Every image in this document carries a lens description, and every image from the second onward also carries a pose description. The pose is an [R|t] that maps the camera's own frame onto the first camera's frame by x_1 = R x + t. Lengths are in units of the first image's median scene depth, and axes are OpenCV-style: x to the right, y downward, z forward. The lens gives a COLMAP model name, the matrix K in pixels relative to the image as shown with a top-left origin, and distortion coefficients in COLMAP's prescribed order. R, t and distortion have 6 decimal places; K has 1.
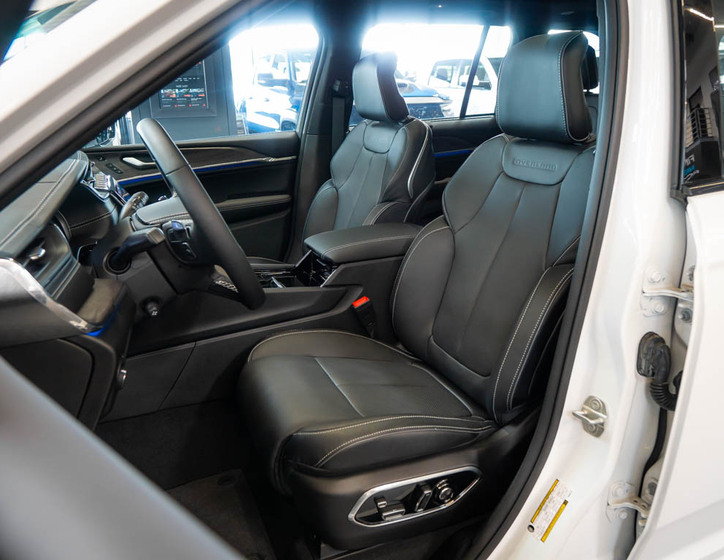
lens RADIAL K [[561.5, 0, 358.3], [0, 561.5, 274.4], [0, 0, 1]] dist [-0.003620, -0.002872]
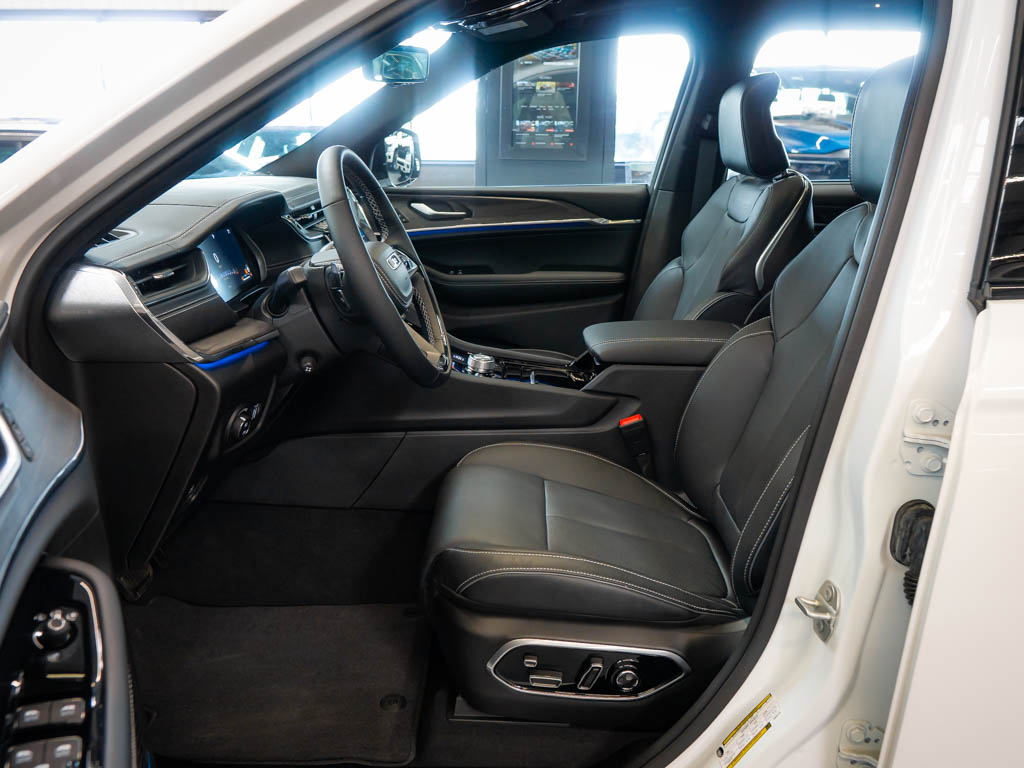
lens RADIAL K [[863.7, 0, 515.3], [0, 863.7, 390.9], [0, 0, 1]] dist [0.003254, -0.024221]
pose [[0.917511, 0.148512, -0.368941, 0.286433], [-0.156566, 0.987634, 0.008198, 0.027582], [0.365596, 0.050242, 0.929417, -0.083246]]
